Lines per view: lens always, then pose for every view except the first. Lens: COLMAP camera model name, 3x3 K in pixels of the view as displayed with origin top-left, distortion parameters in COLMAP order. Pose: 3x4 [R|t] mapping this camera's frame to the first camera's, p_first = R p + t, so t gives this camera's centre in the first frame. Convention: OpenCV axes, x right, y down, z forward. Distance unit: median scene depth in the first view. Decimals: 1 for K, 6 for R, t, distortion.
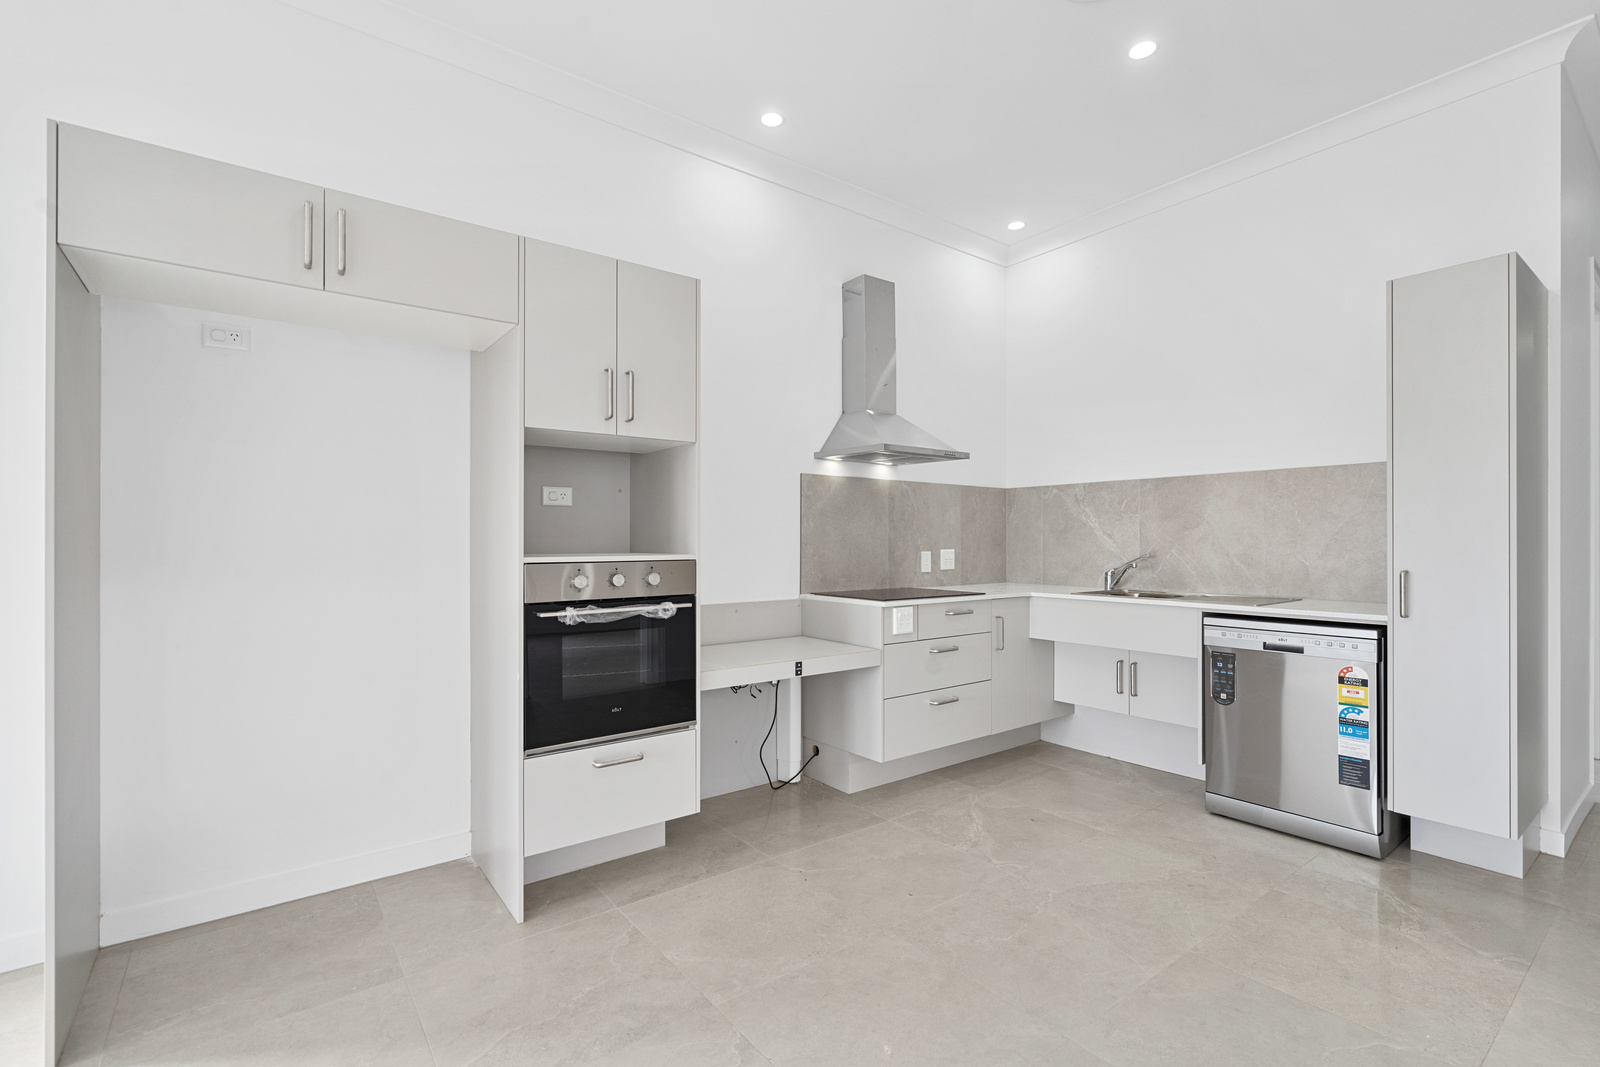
lens RADIAL K [[717.2, 0, 794.4], [0, 717.2, 539.4], [0, 0, 1]] dist [-0.002509, -0.000180]
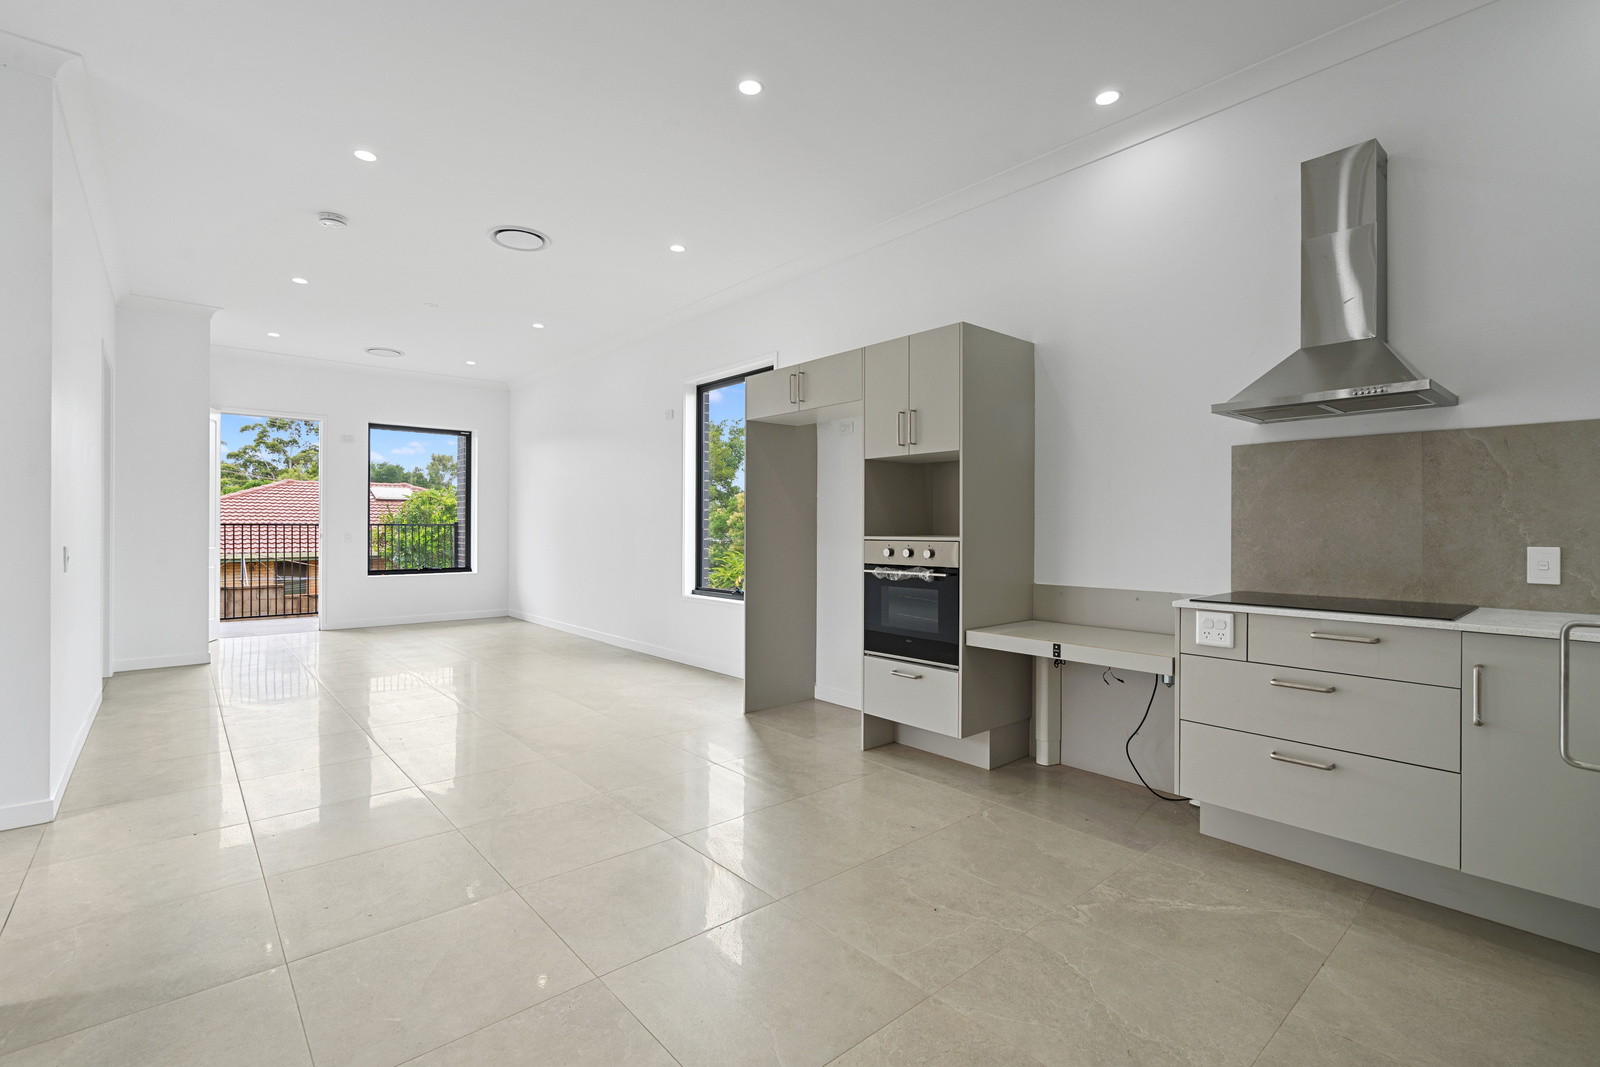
lens RADIAL K [[721.3, 0, 800.0], [0, 721.3, 533.5], [0, 0, 1]] dist [0.001149, 0.000492]
pose [[0.073665, 0.007496, -0.997255, 0.963298], [-0.003507, 0.999968, 0.007257, 0.005772], [0.997277, 0.002963, 0.073689, 0.530289]]
